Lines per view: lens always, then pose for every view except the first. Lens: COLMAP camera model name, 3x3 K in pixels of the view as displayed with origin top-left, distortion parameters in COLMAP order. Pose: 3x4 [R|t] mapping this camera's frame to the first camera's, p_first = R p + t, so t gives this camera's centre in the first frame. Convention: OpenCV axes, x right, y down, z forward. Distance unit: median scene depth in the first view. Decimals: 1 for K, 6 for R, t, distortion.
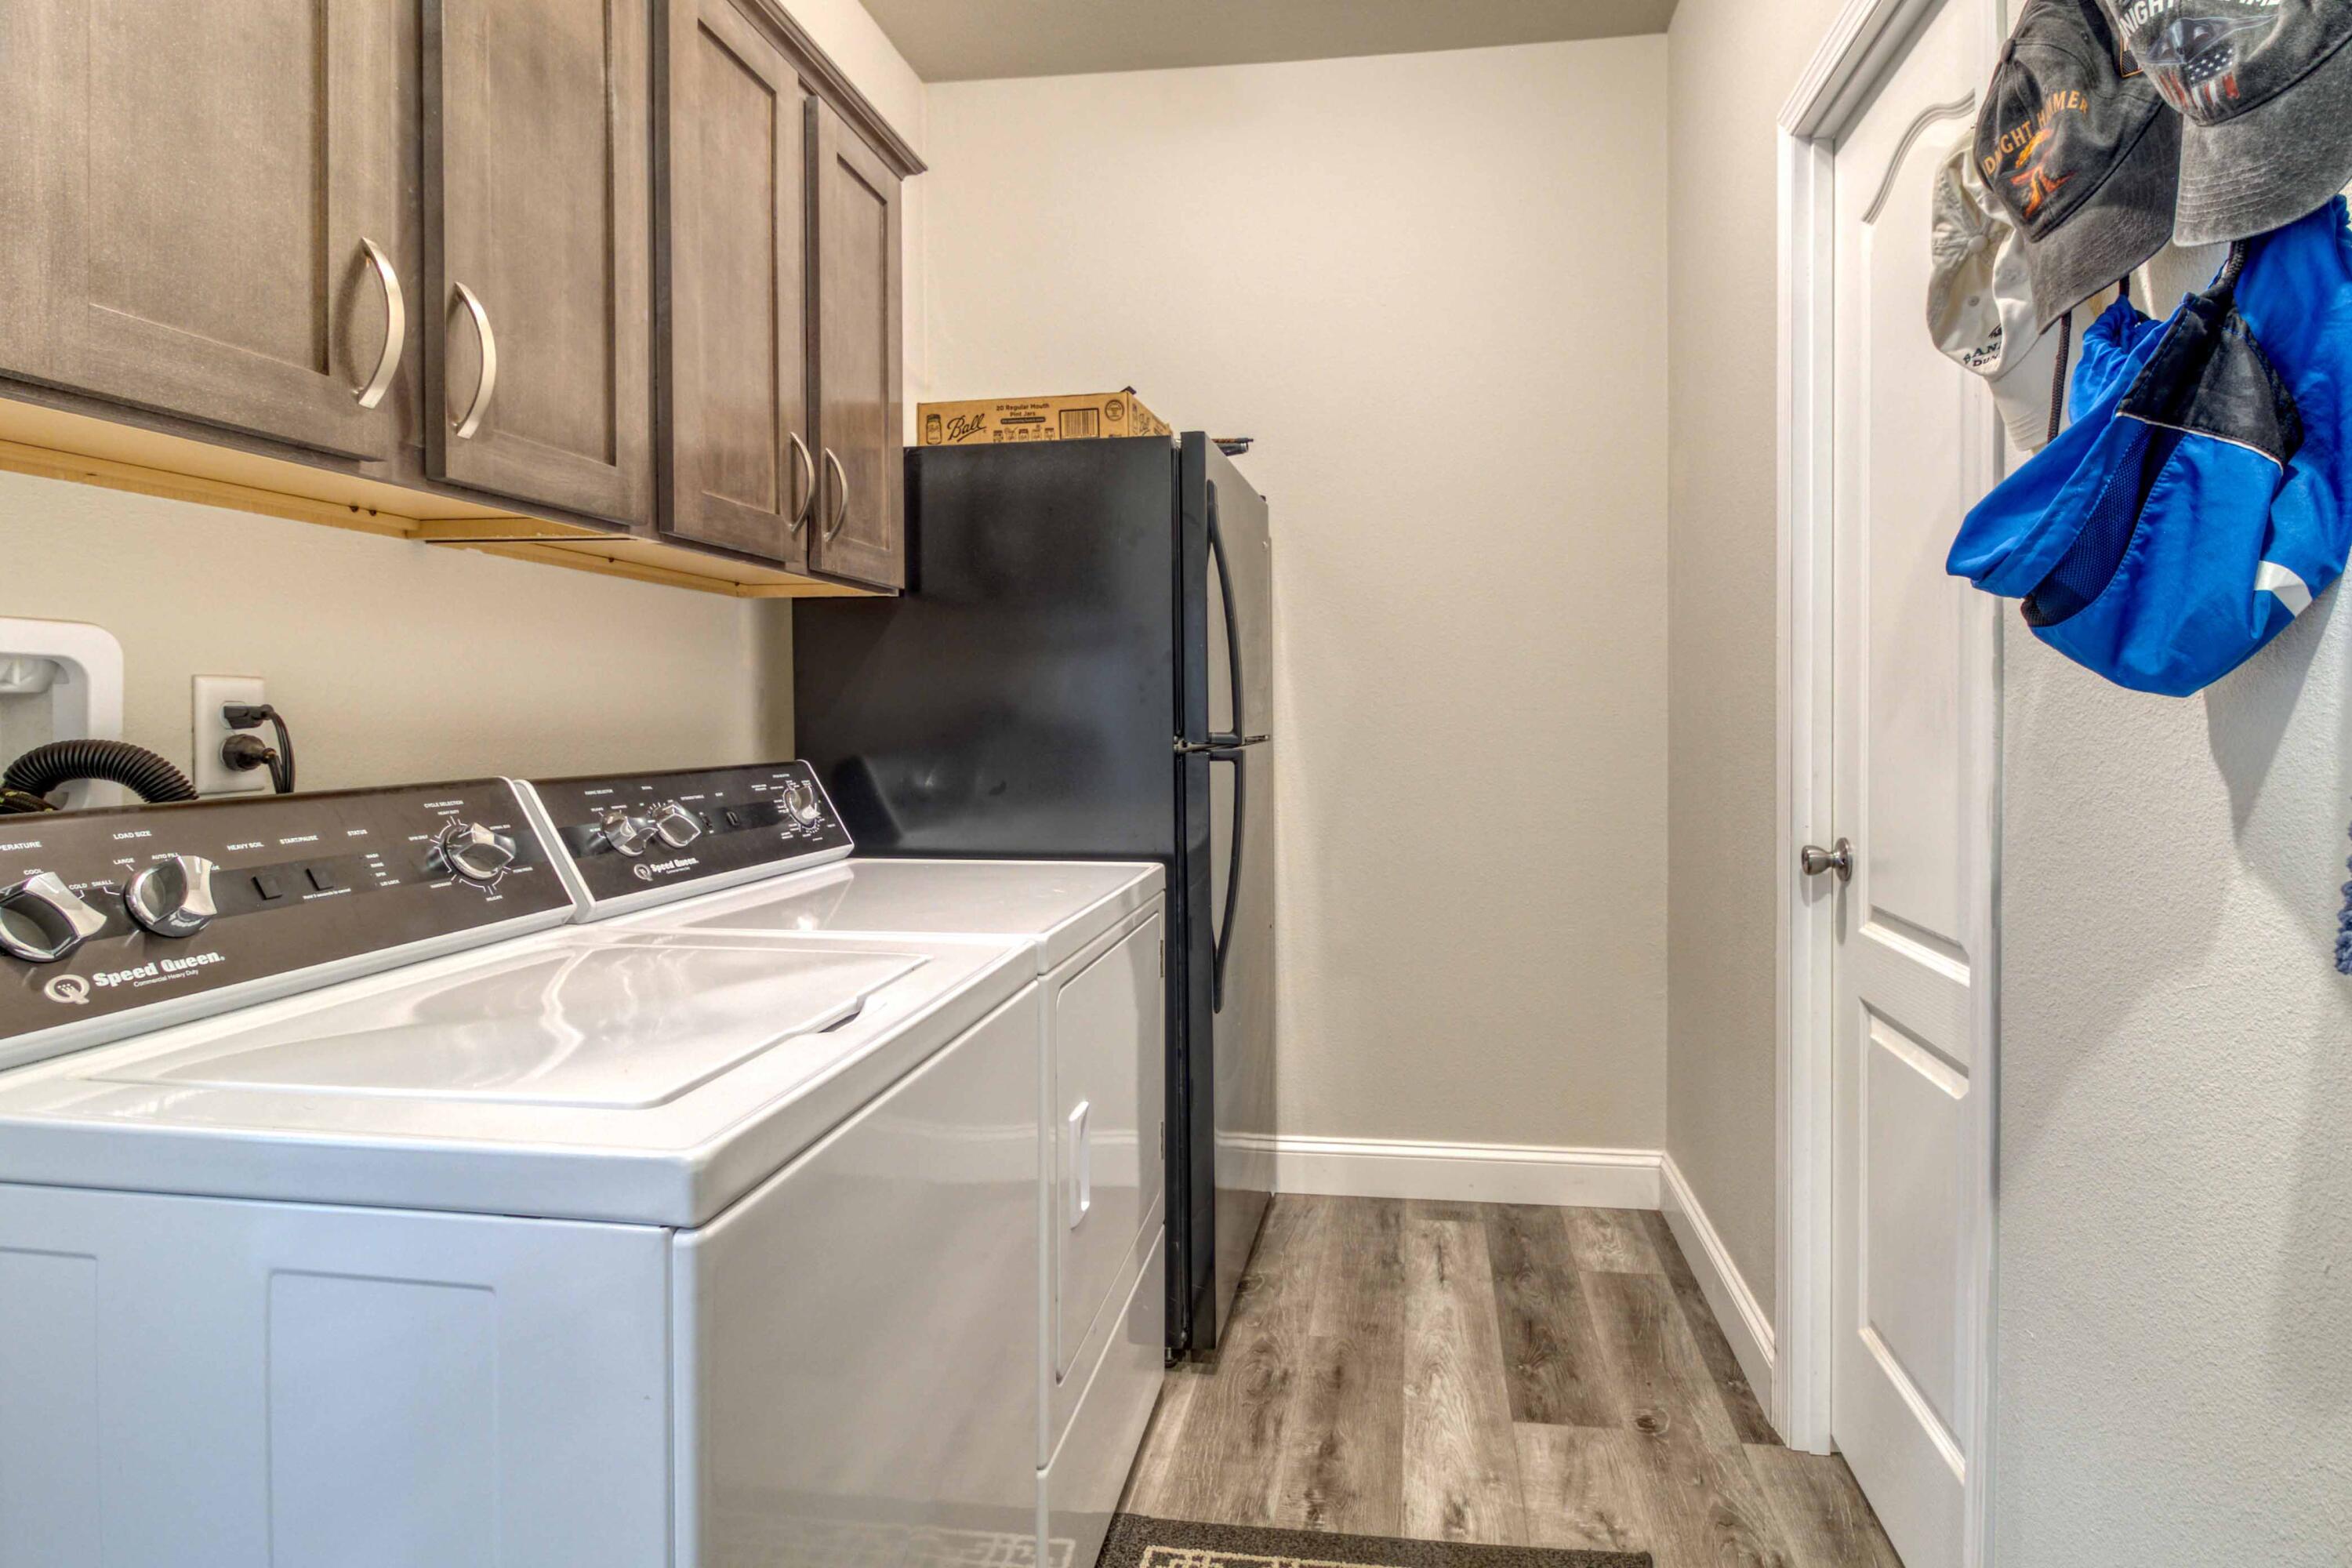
lens RADIAL K [[1207.3, 0, 1185.5], [0, 1207.3, 729.0], [0, 0, 1]] dist [-0.001684, -0.000685]
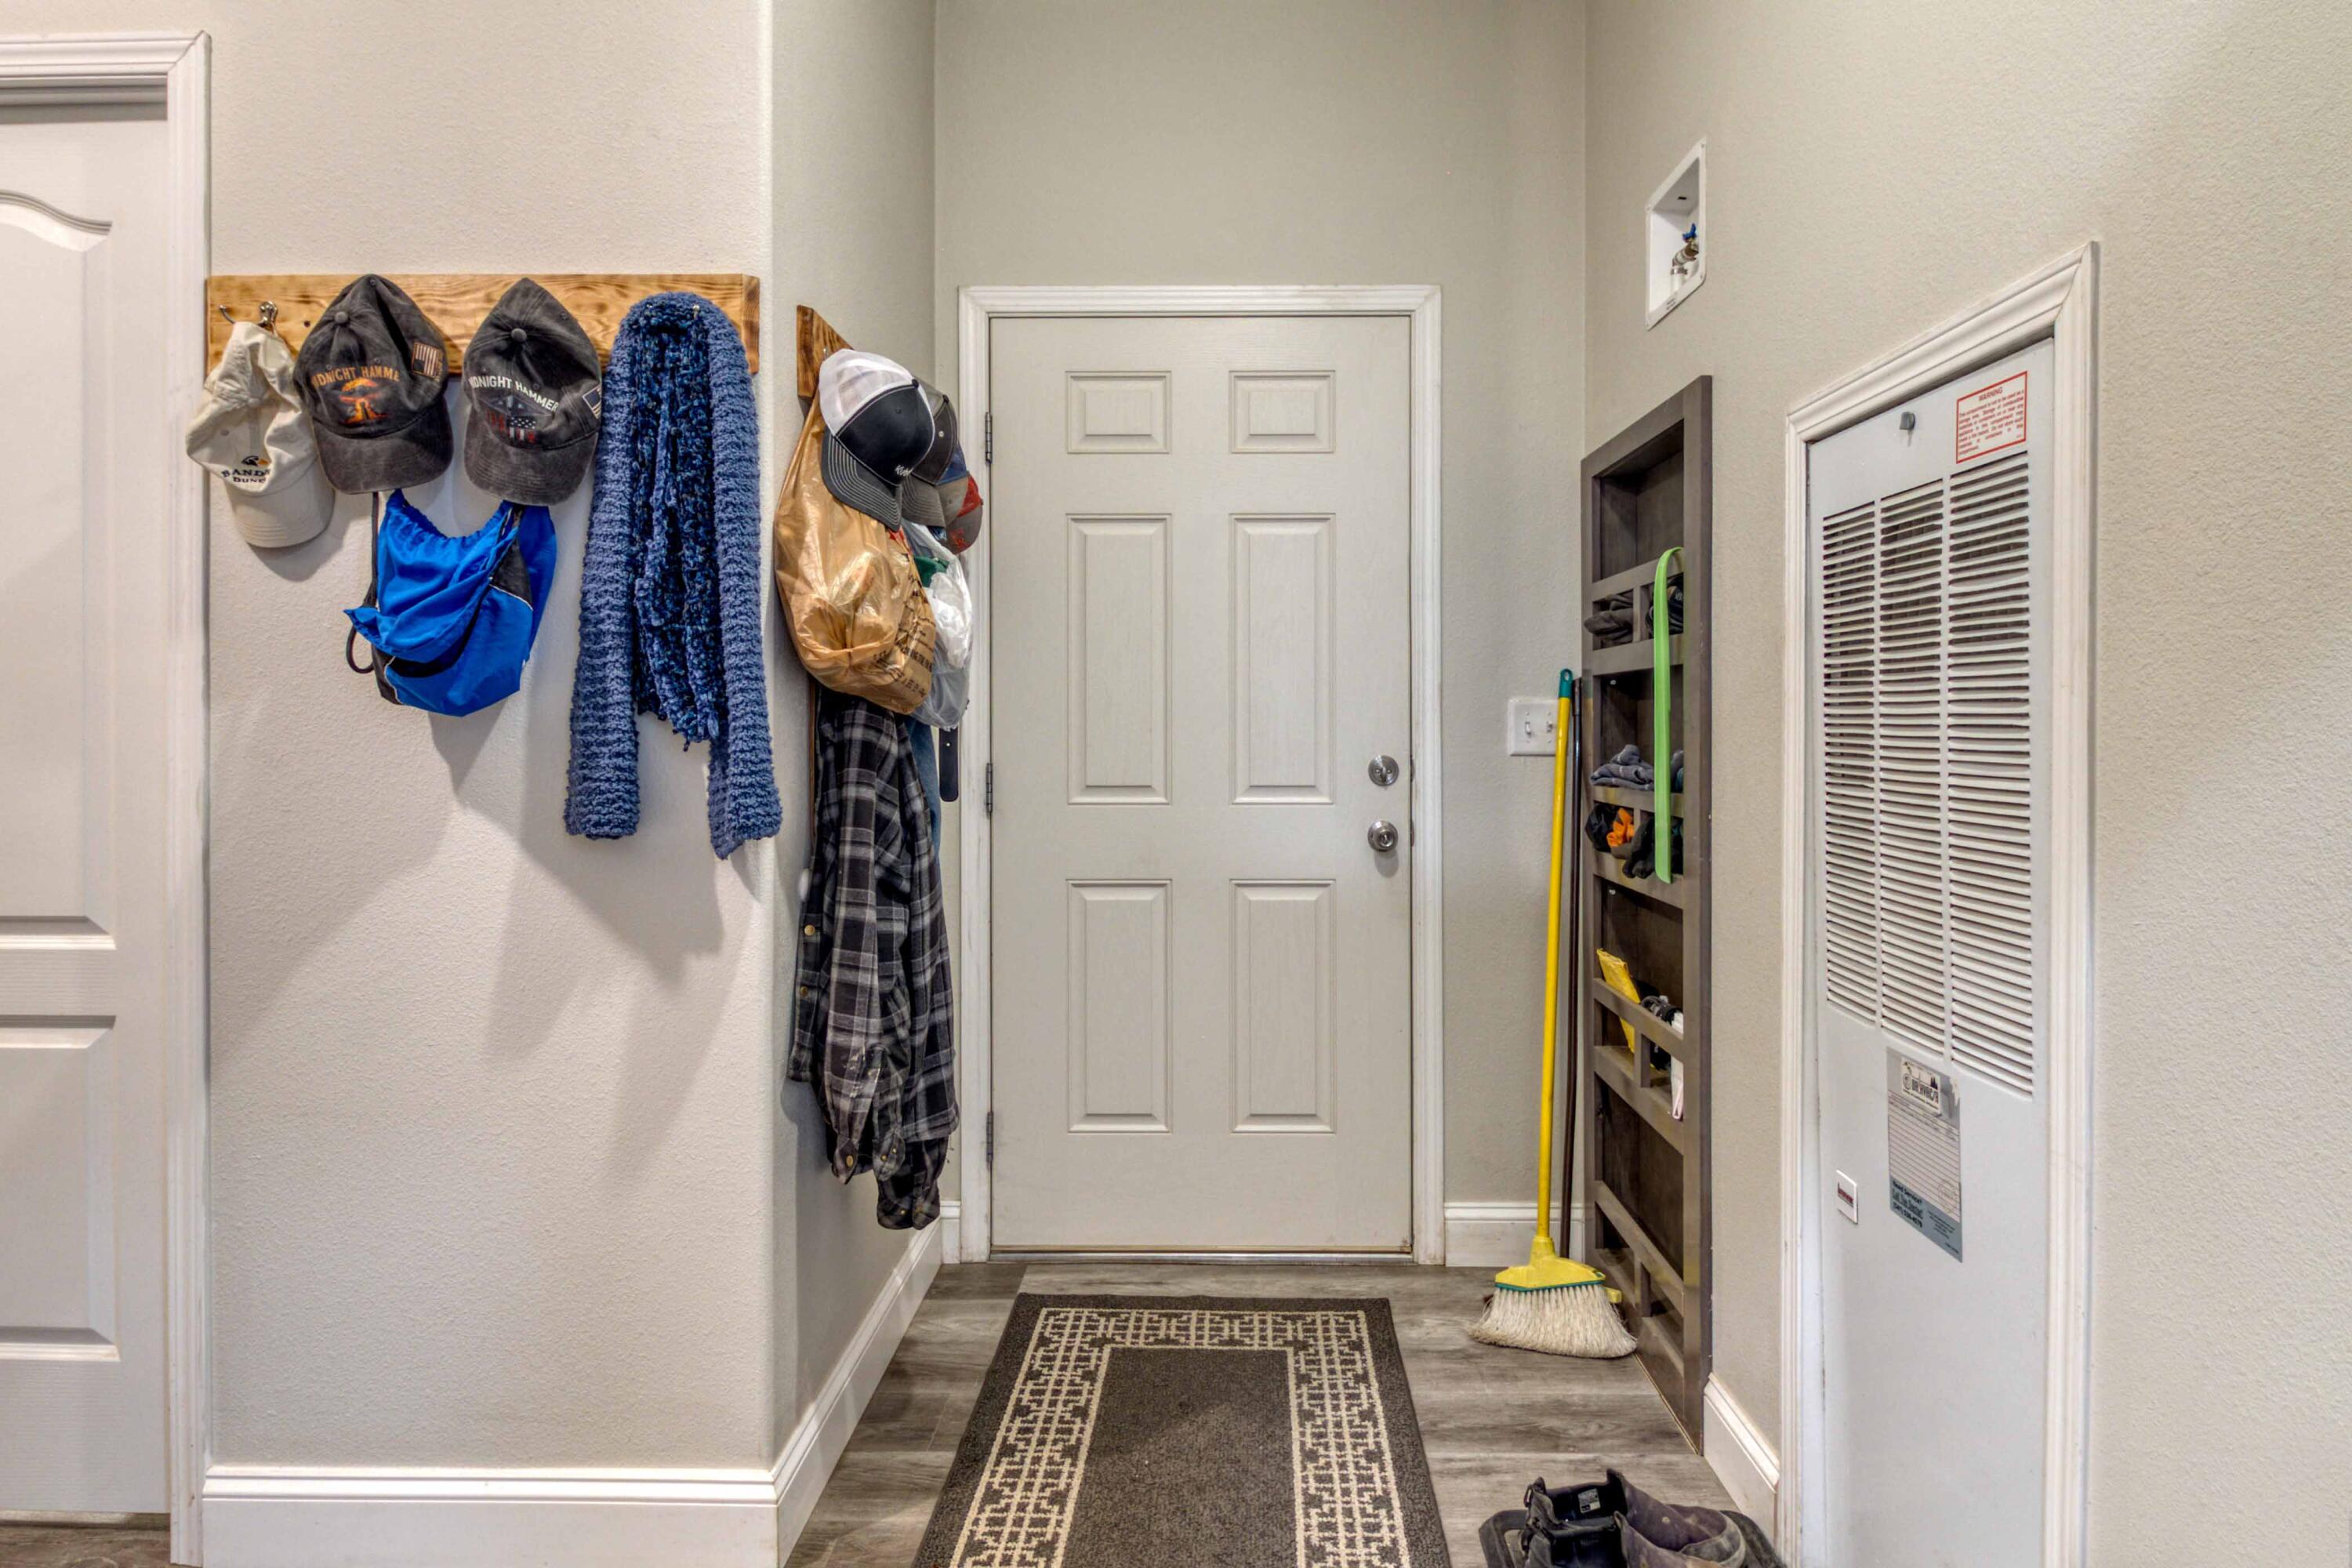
lens RADIAL K [[1207.3, 0, 1185.5], [0, 1207.3, 729.0], [0, 0, 1]] dist [-0.001684, -0.000685]
pose [[-0.102926, -0.007730, 0.994659, -1.111693], [0.015780, 0.999831, 0.009403, -0.006411], [-0.994564, 0.016663, -0.102787, 0.045248]]
